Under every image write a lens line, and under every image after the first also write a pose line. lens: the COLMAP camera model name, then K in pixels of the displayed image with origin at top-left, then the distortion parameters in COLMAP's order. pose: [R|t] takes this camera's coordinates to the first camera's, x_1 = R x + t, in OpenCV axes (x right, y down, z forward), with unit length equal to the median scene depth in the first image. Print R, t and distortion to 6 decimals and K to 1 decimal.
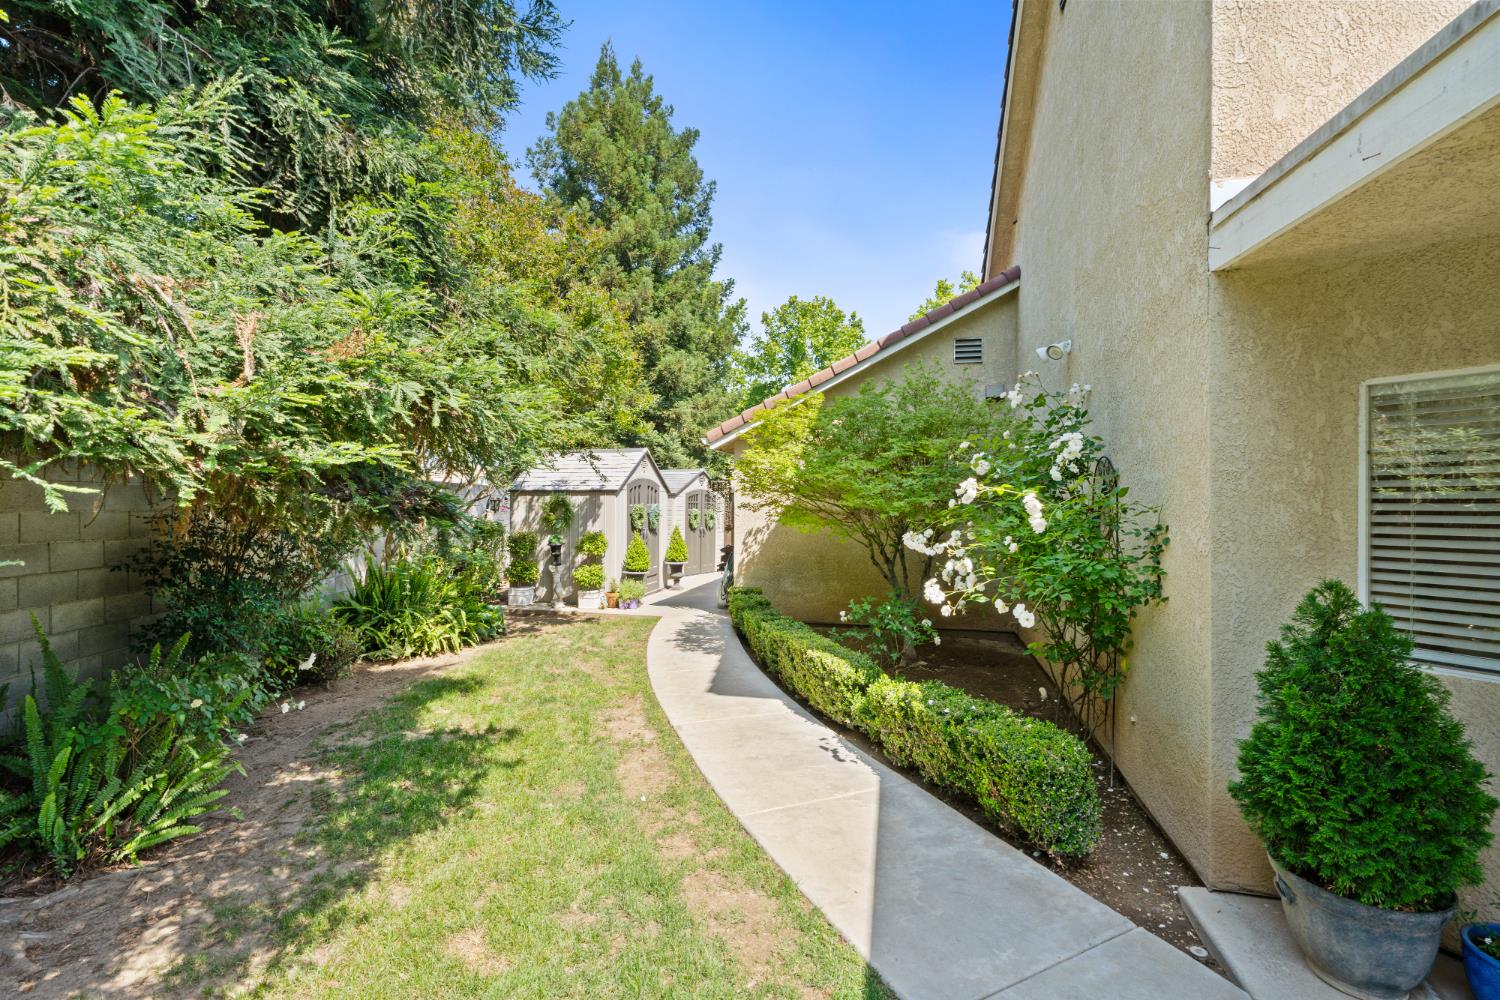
lens RADIAL K [[674.9, 0, 745.4], [0, 674.9, 490.5], [0, 0, 1]] dist [-0.000315, -0.000185]
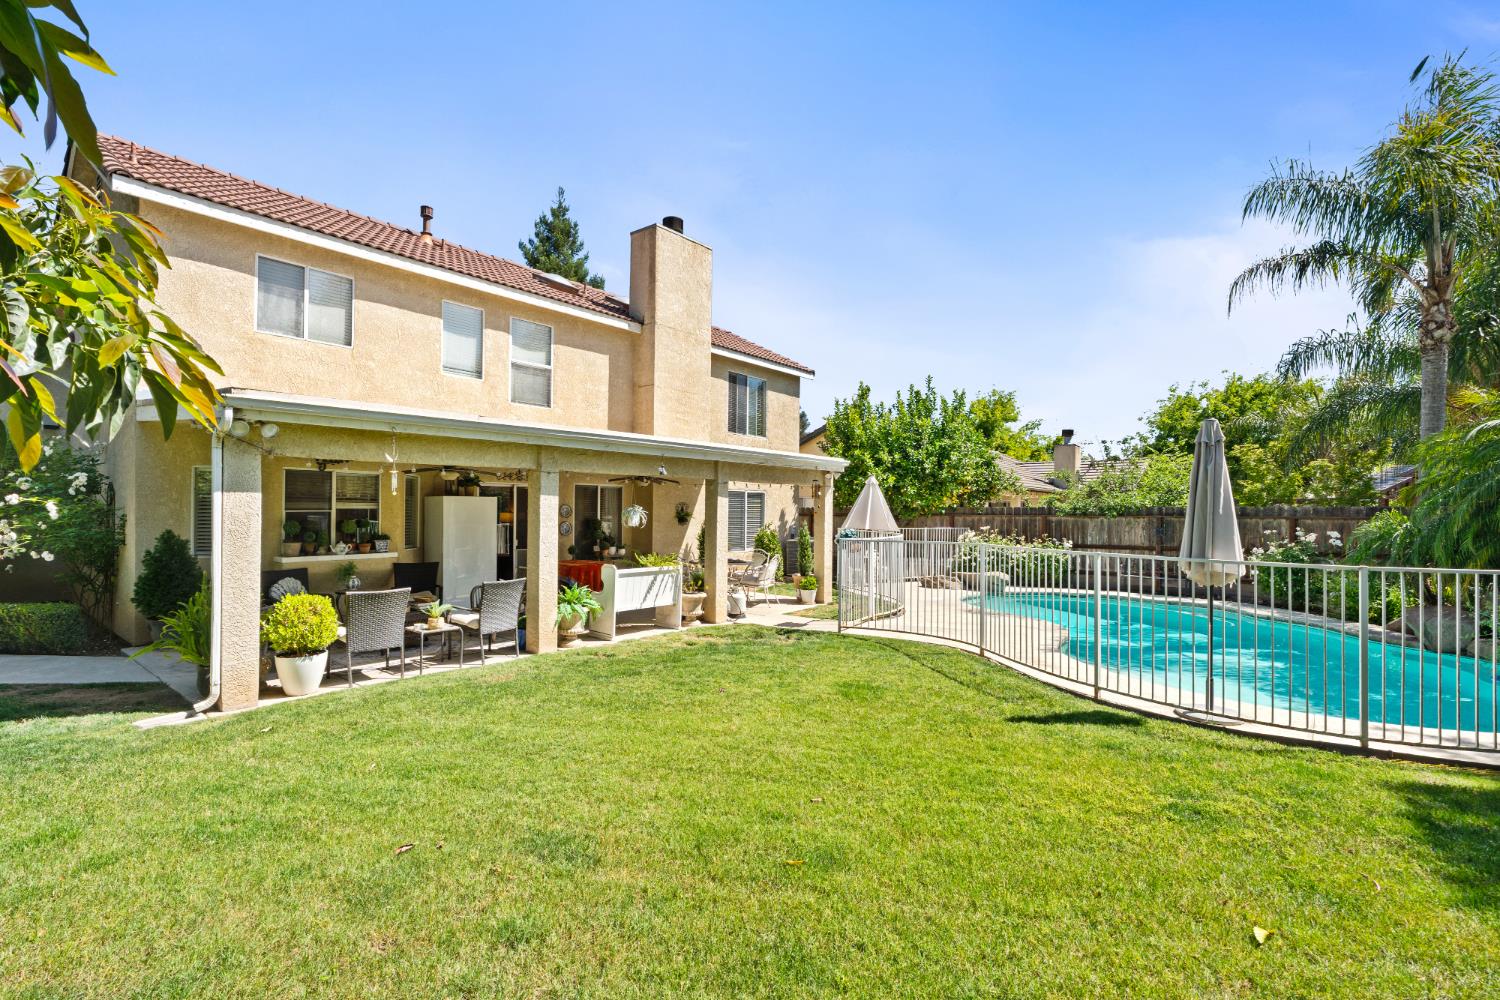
lens RADIAL K [[682.4, 0, 747.8], [0, 682.4, 503.7], [0, 0, 1]] dist [-0.001204, 0.000236]
pose [[0.423344, 0.006856, 0.905943, -0.188322], [-0.021211, 0.999772, 0.002346, -0.011843], [-0.905721, -0.020210, 0.423393, -0.594451]]
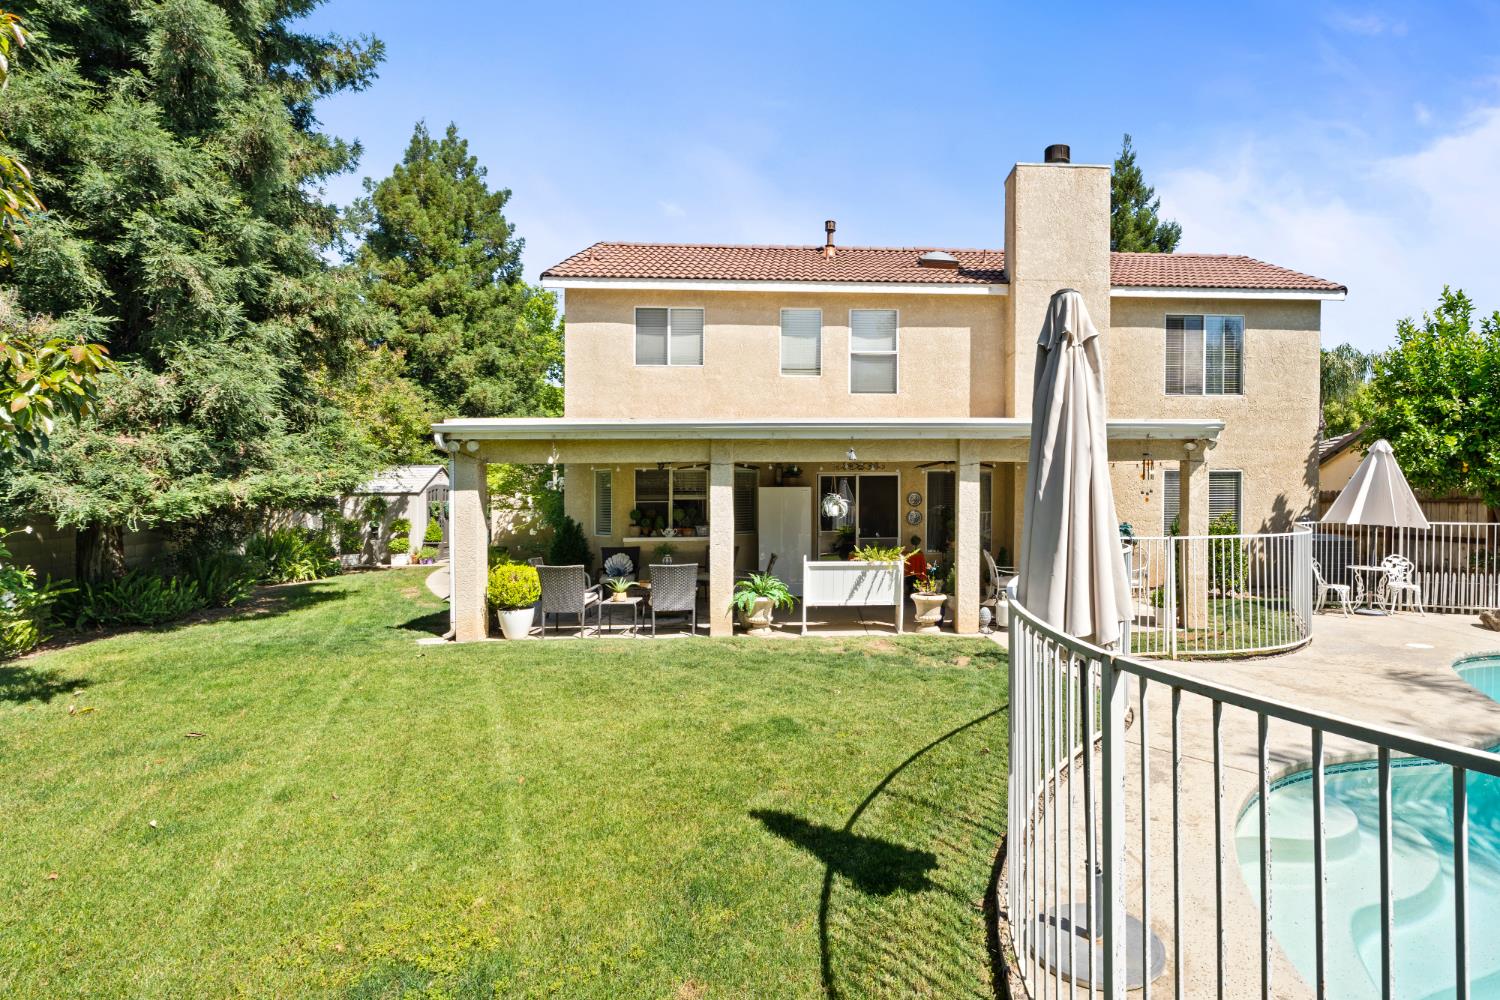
lens RADIAL K [[722.4, 0, 872.0], [0, 722.4, 490.9], [0, 0, 1]] dist [-0.004585, -0.000320]
pose [[0.946943, -0.007654, 0.321309, 0.256275], [0.004201, 0.999926, 0.011439, -0.017247], [-0.321373, -0.009483, 0.946905, -0.890771]]
